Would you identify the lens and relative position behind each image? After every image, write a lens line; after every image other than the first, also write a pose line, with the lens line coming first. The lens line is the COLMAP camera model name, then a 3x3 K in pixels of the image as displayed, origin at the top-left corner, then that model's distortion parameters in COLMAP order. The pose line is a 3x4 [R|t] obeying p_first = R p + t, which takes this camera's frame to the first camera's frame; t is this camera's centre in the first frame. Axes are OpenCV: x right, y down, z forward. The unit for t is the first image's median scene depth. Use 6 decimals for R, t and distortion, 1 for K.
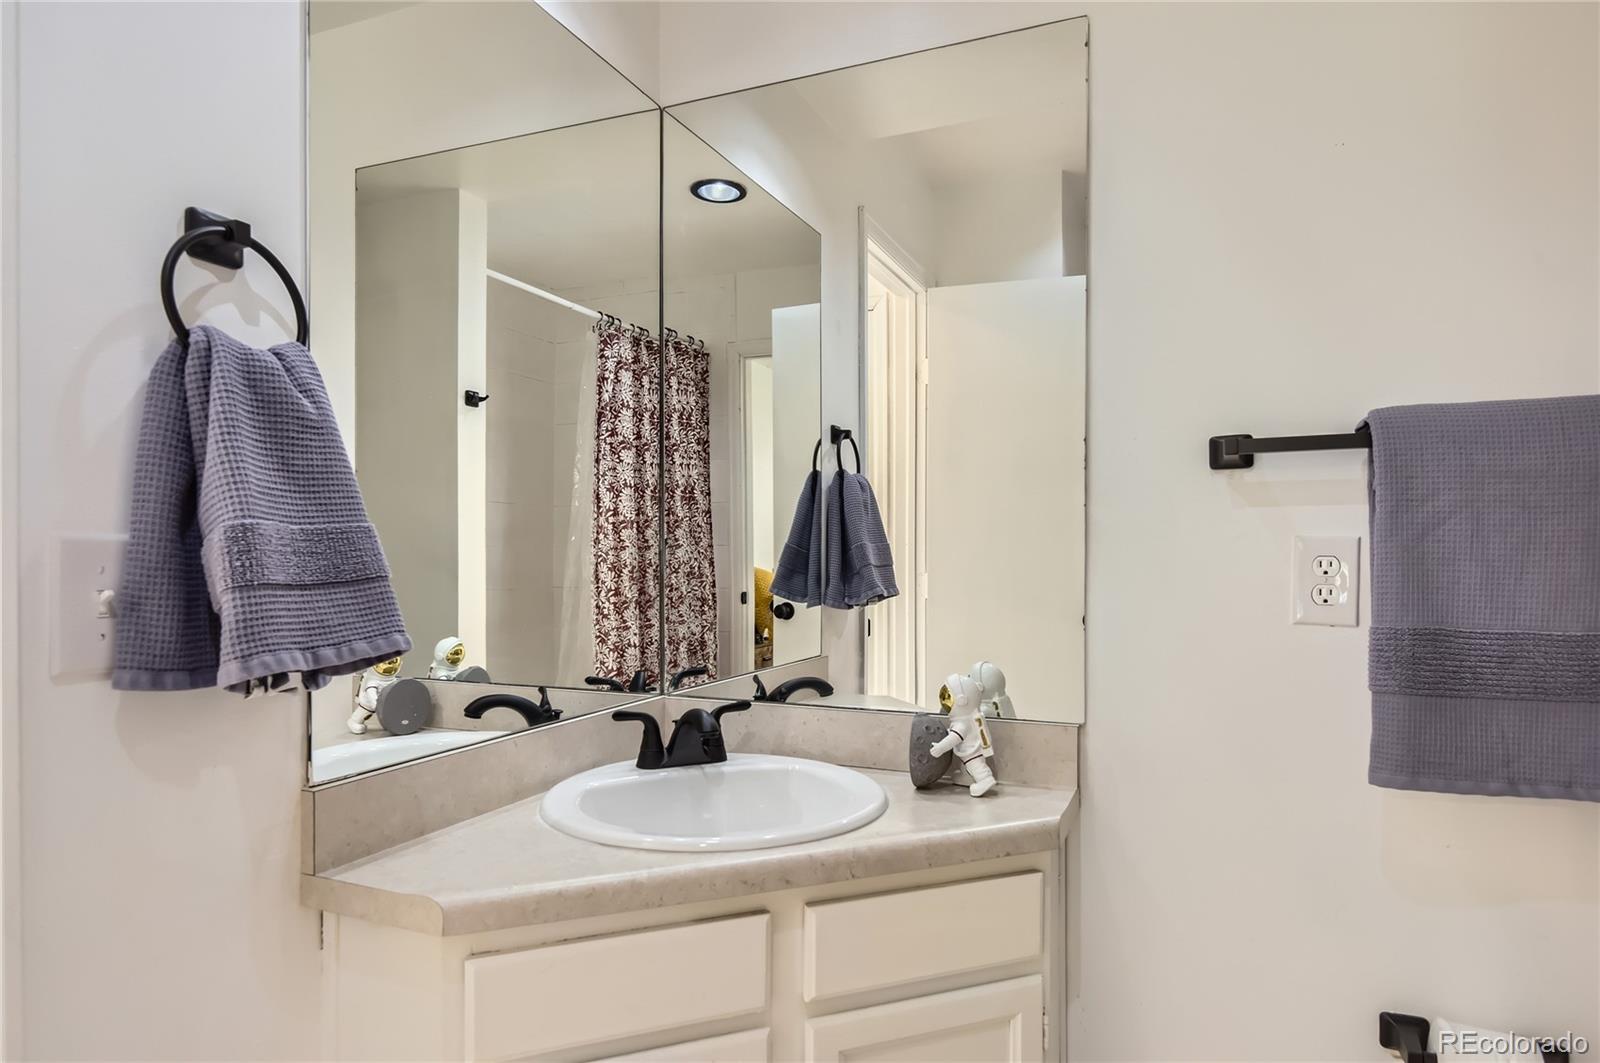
lens RADIAL K [[936.6, 0, 797.8], [0, 936.6, 564.6], [0, 0, 1]] dist [0.008519, 0.000557]
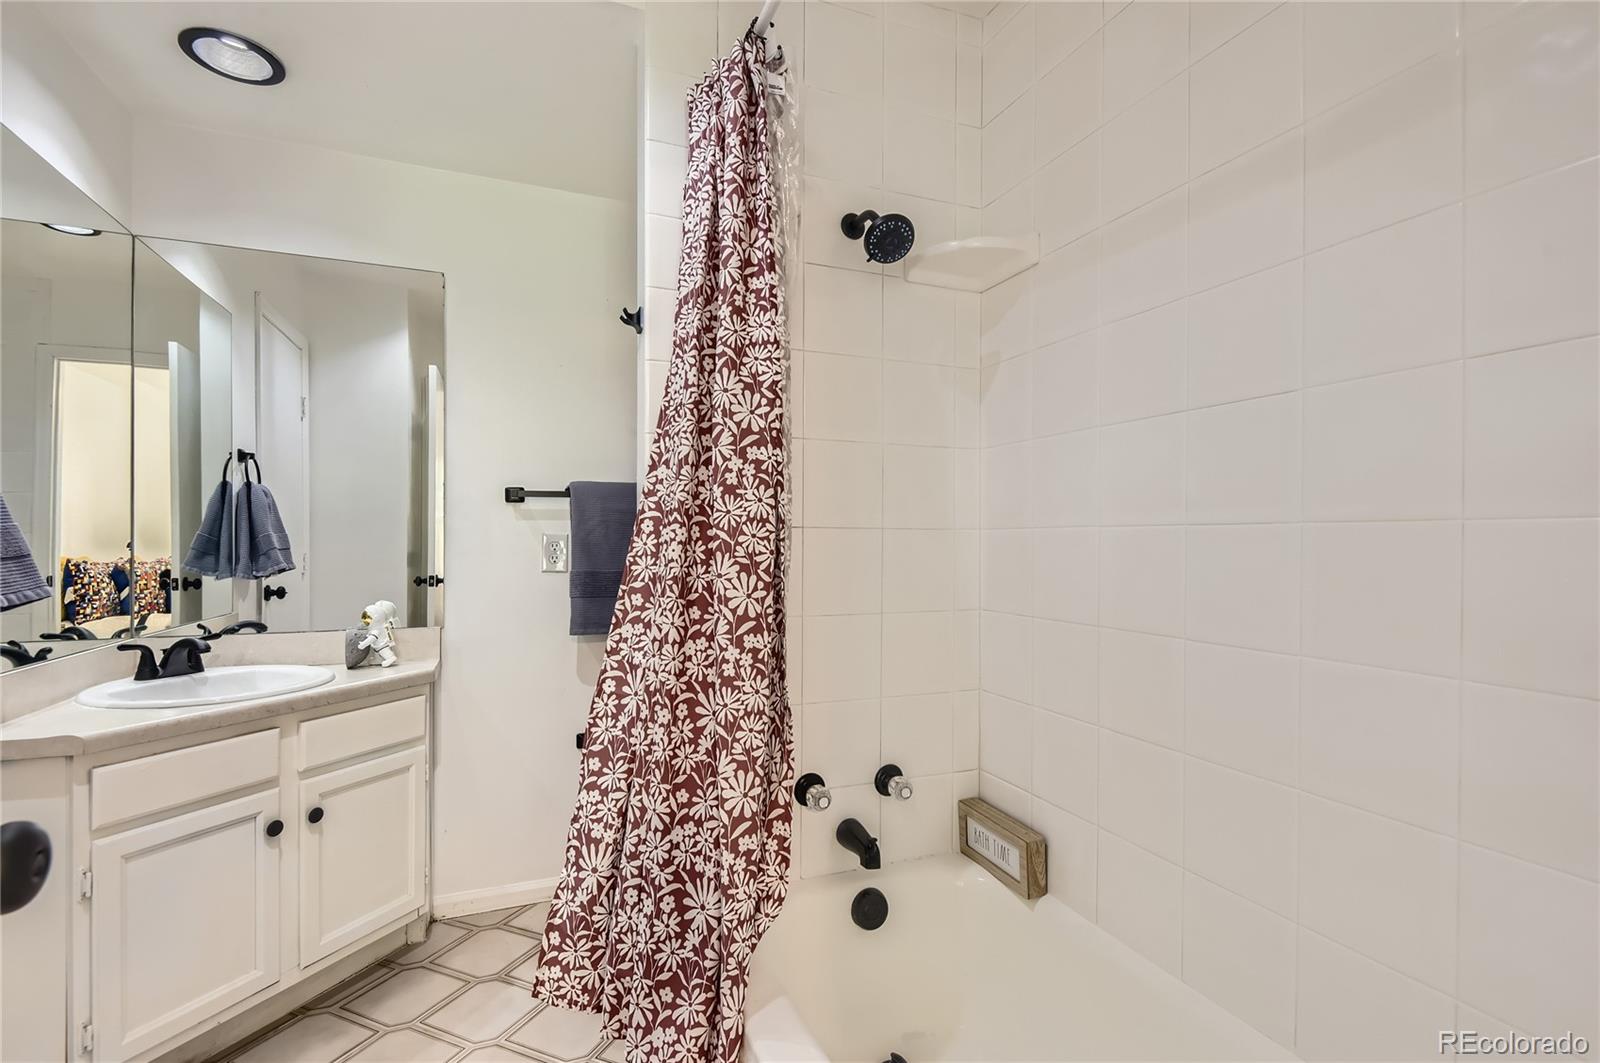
lens RADIAL K [[740.4, 0, 807.2], [0, 740.4, 543.3], [0, 0, 1]] dist [0.006010, -0.005990]
pose [[0.696137, 0.000870, 0.717909, -0.279794], [0.004503, 0.999974, -0.005579, 0.004783], [-0.717895, 0.007117, 0.696115, -0.638658]]
